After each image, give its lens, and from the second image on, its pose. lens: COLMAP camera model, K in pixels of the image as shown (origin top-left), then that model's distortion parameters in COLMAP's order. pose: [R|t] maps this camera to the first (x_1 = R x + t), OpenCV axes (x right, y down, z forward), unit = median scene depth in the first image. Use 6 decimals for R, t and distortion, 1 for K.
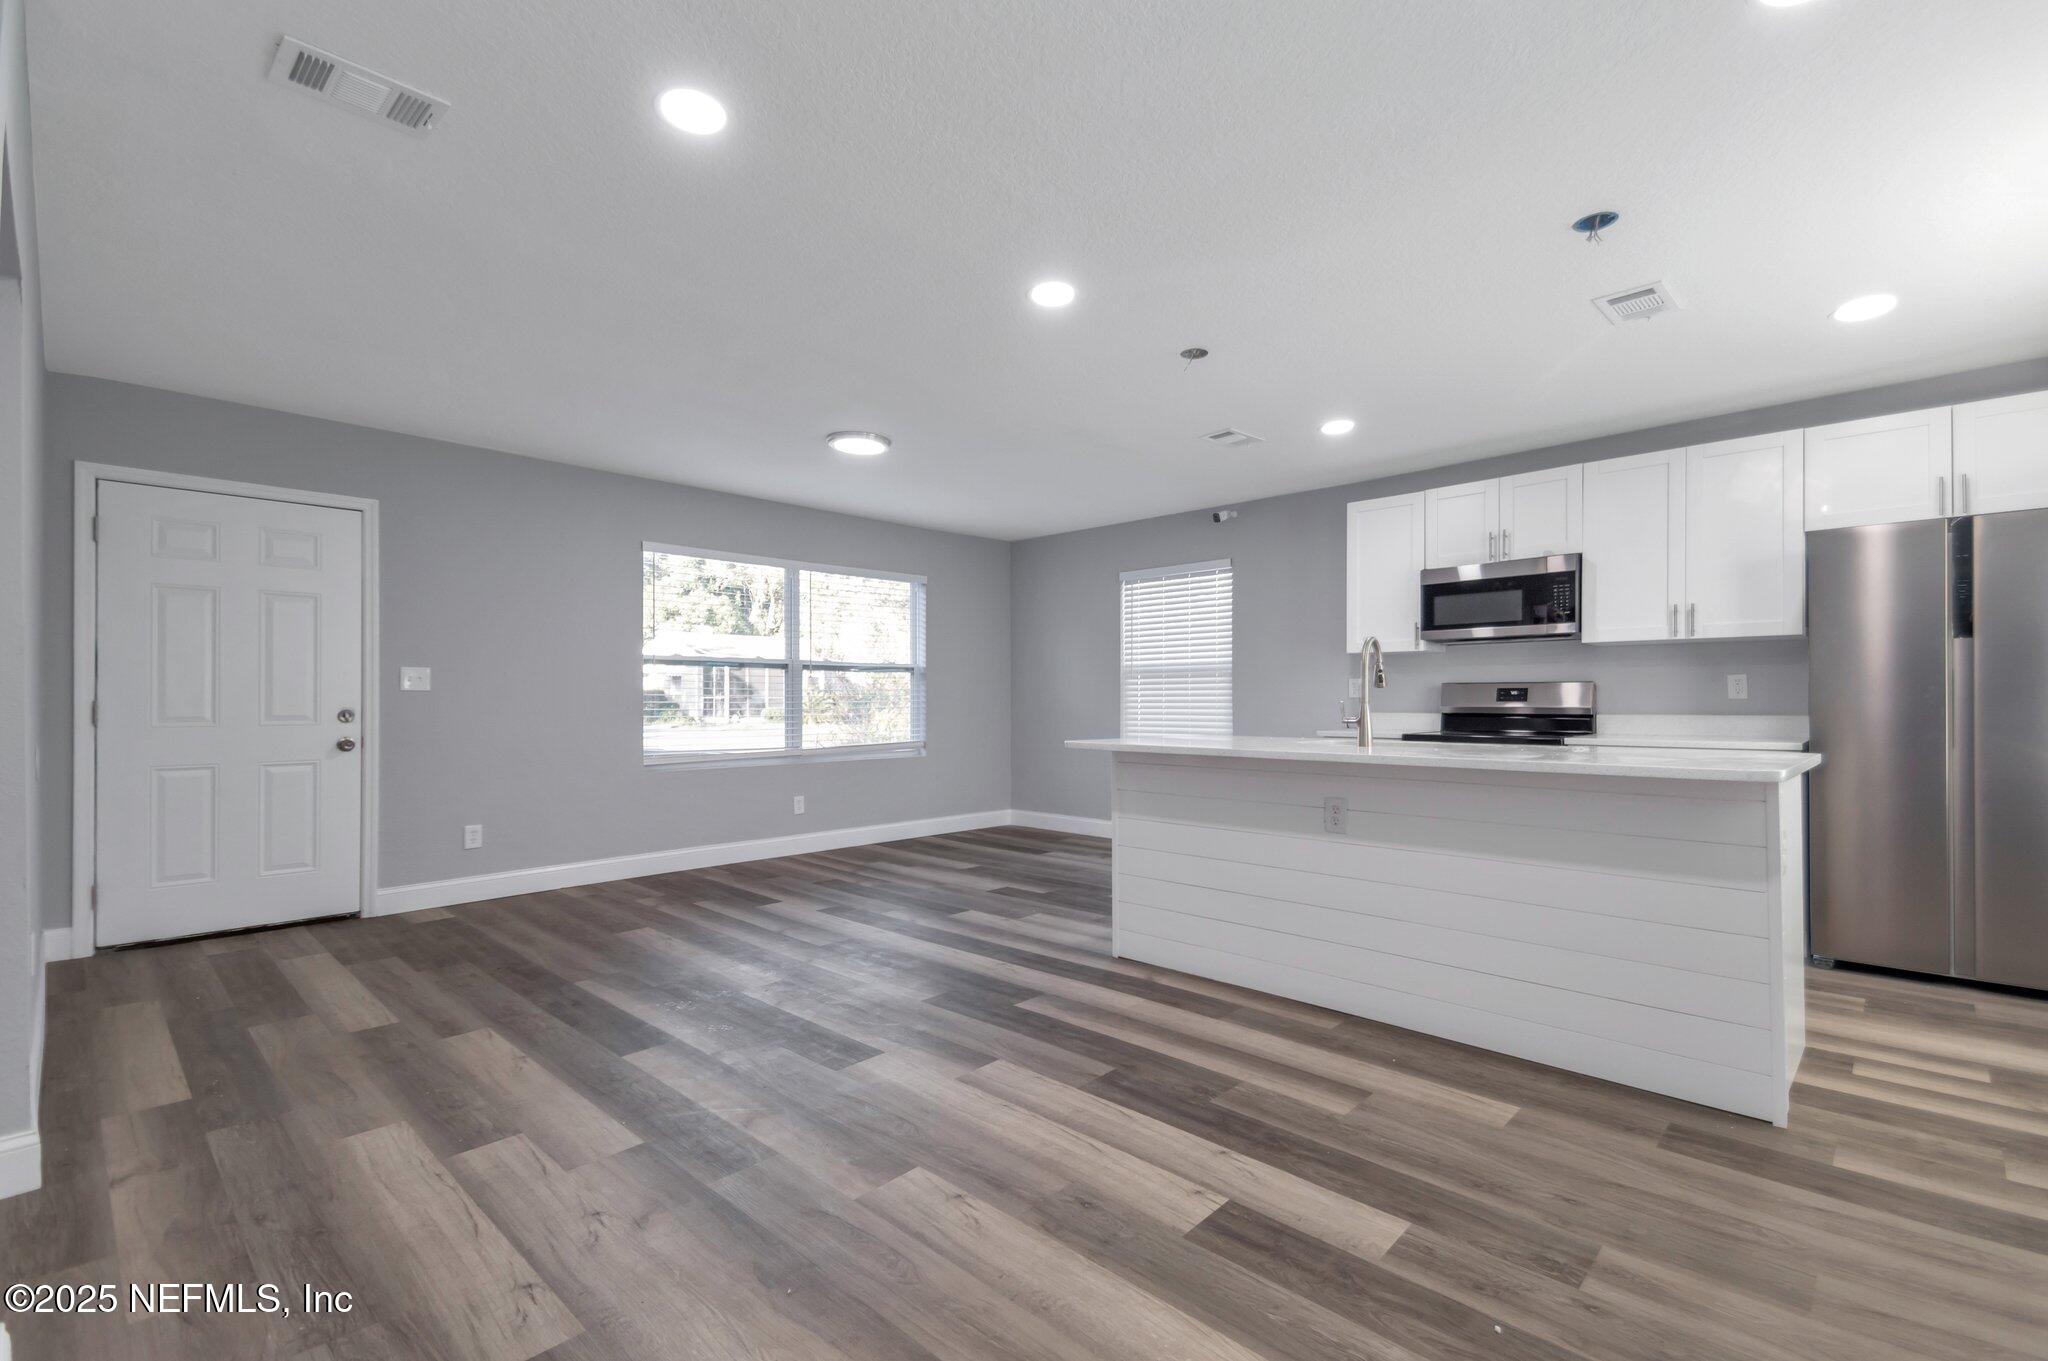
lens RADIAL K [[910.7, 0, 1057.1], [0, 910.7, 692.8], [0, 0, 1]] dist [0.069447, -0.037191]
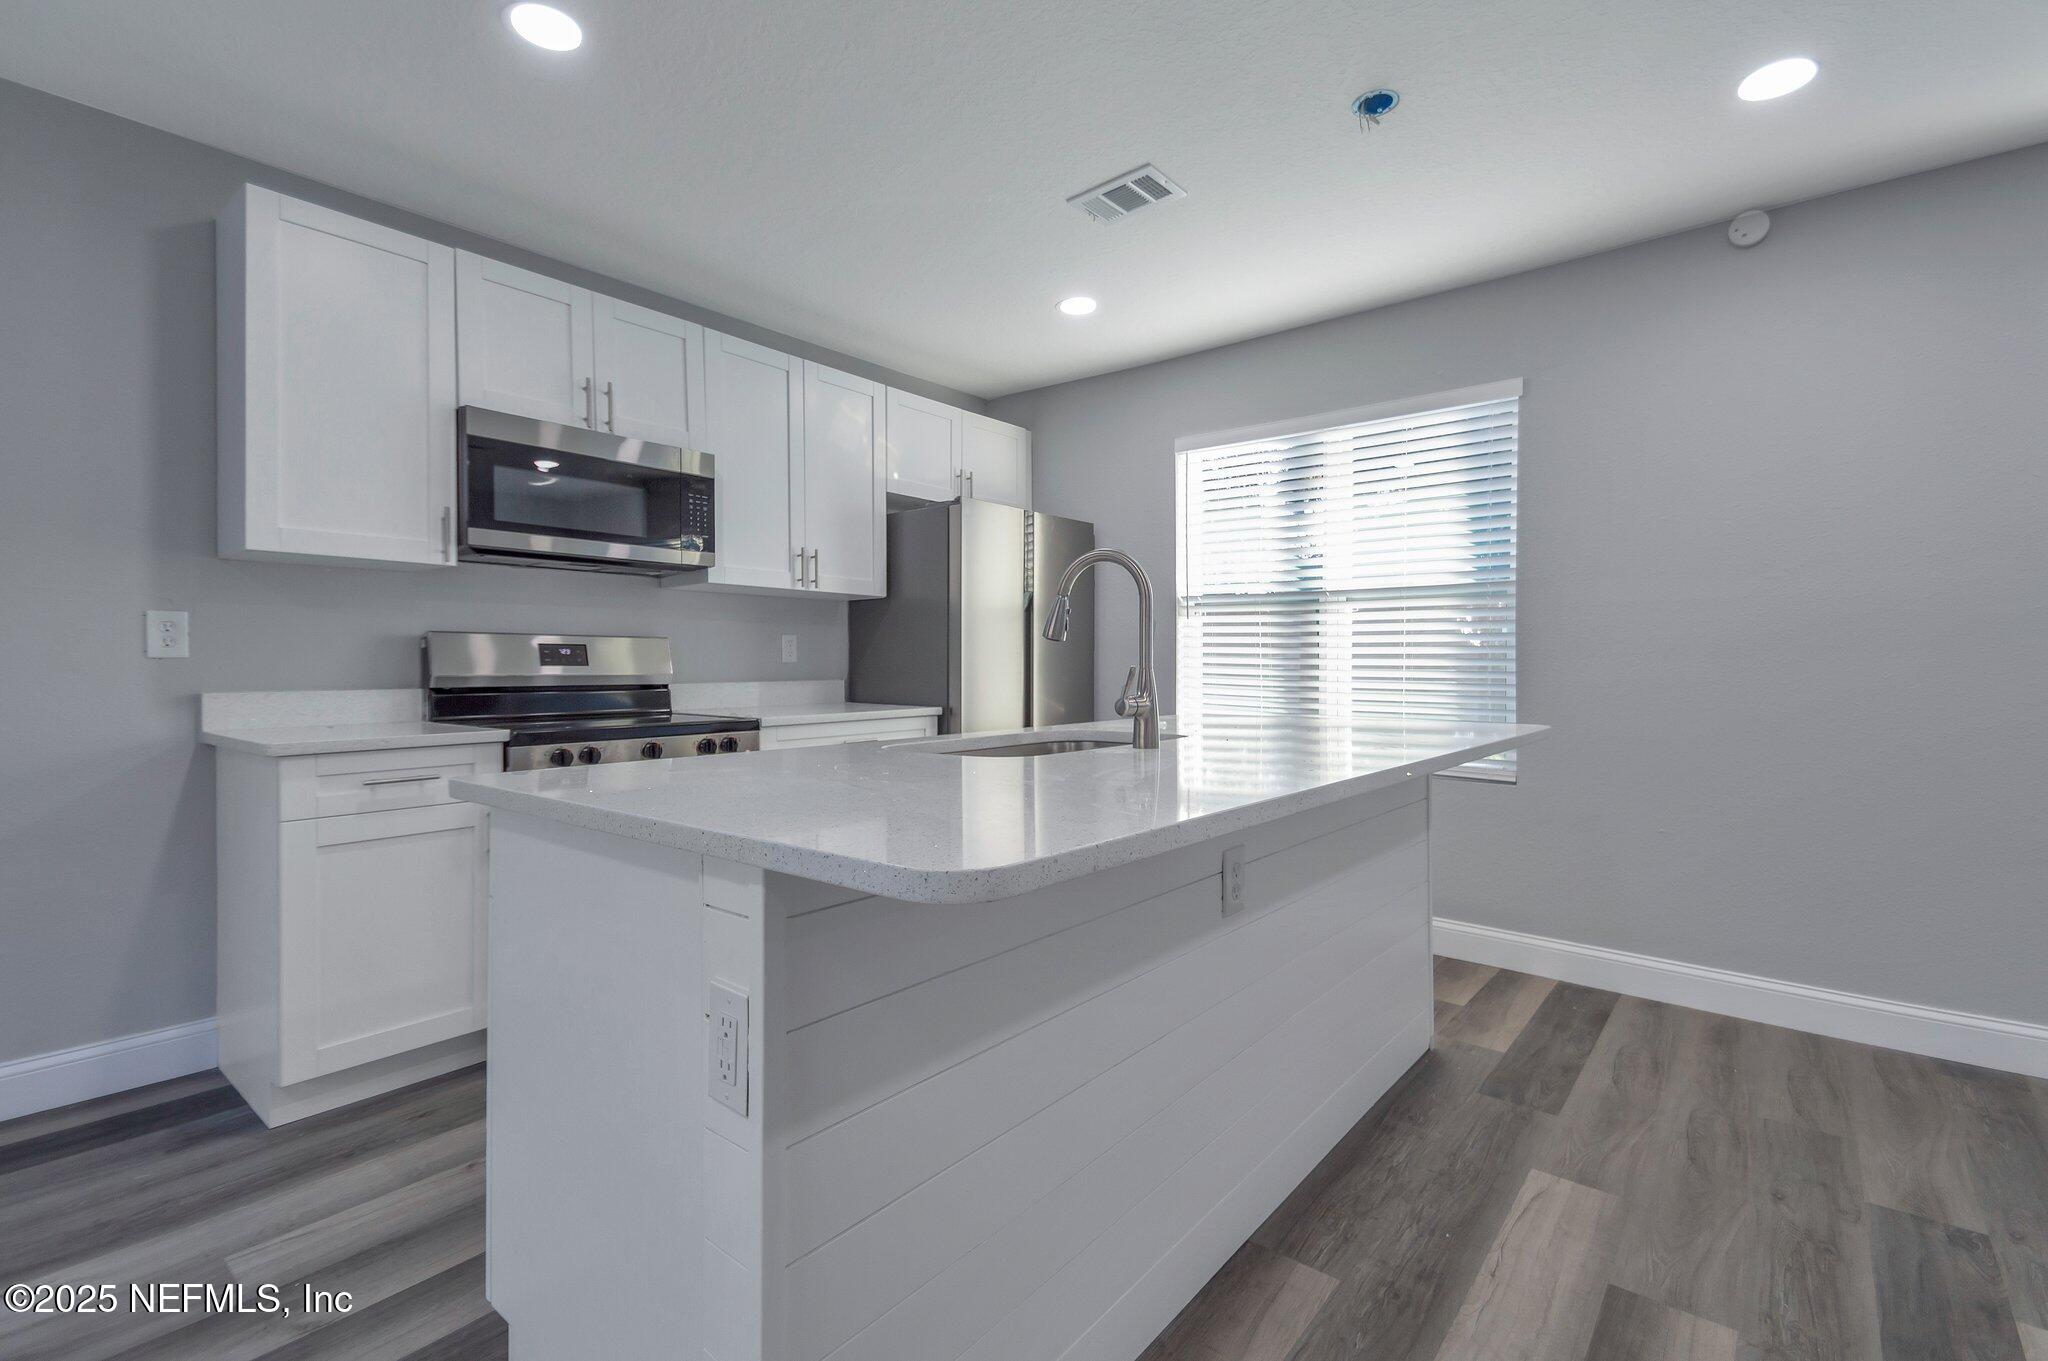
lens RADIAL K [[909.3, 0, 1044.4], [0, 909.3, 670.7], [0, 0, 1]] dist [0.073298, -0.035737]
pose [[-0.065315, -0.007400, 0.997837, -0.244460], [-0.009103, 0.999935, 0.006819, 0.010148], [-0.997823, -0.008638, -0.065378, 1.279833]]
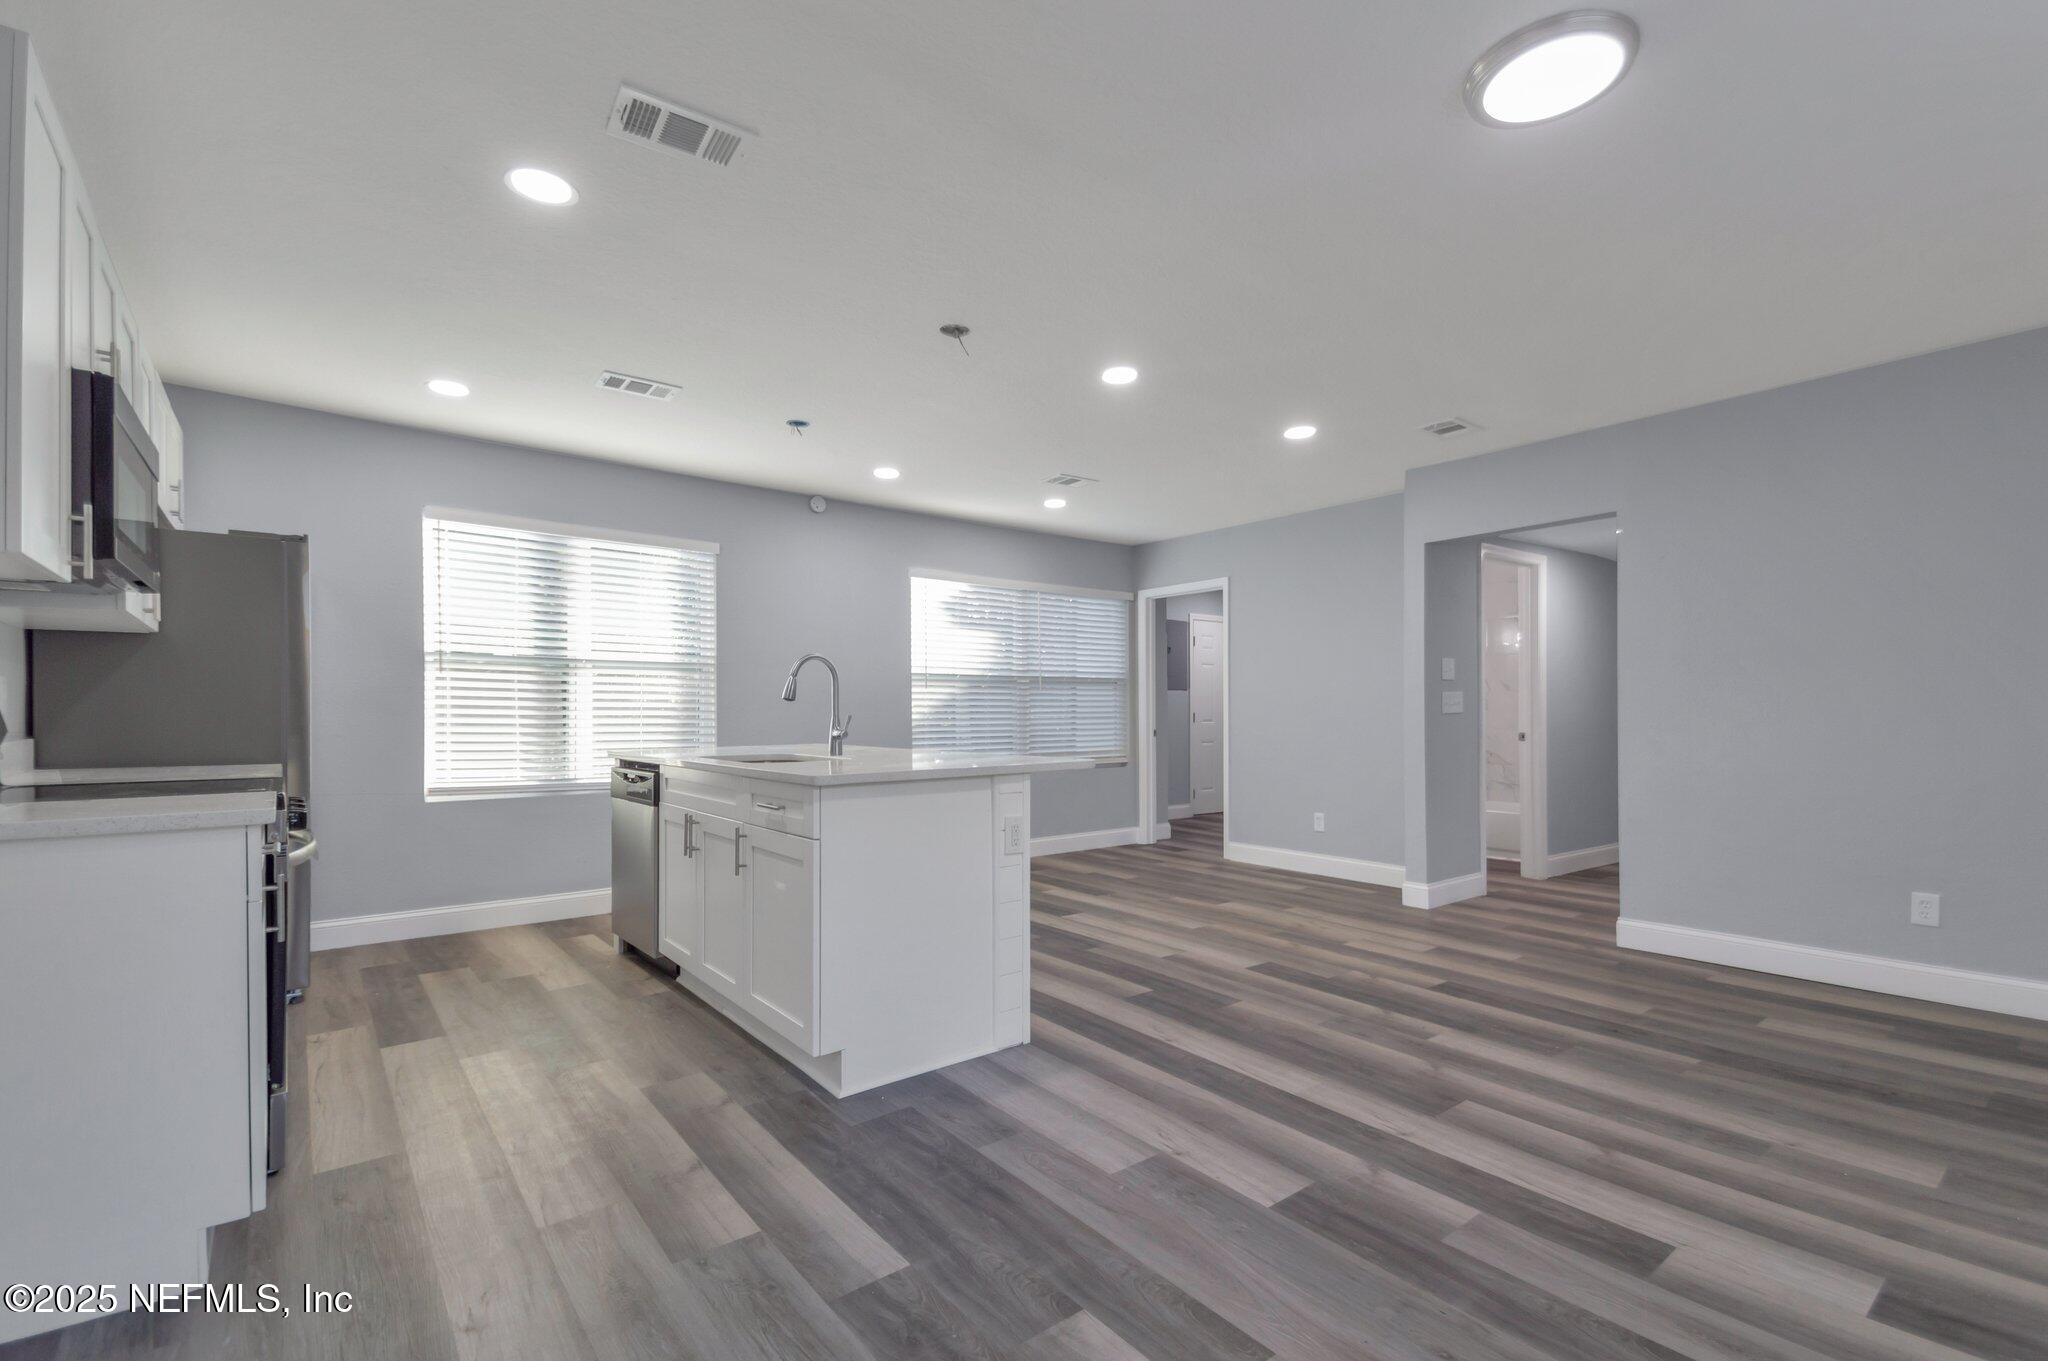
lens RADIAL K [[885.3, 0, 1050.0], [0, 885.3, 718.3], [0, 0, 1]] dist [0.014532, -0.000202]
pose [[-0.990272, 0.000681, 0.139141, -0.082439], [0.000483, 0.999999, -0.001454, 0.016734], [-0.139141, -0.001373, -0.990272, 2.361114]]
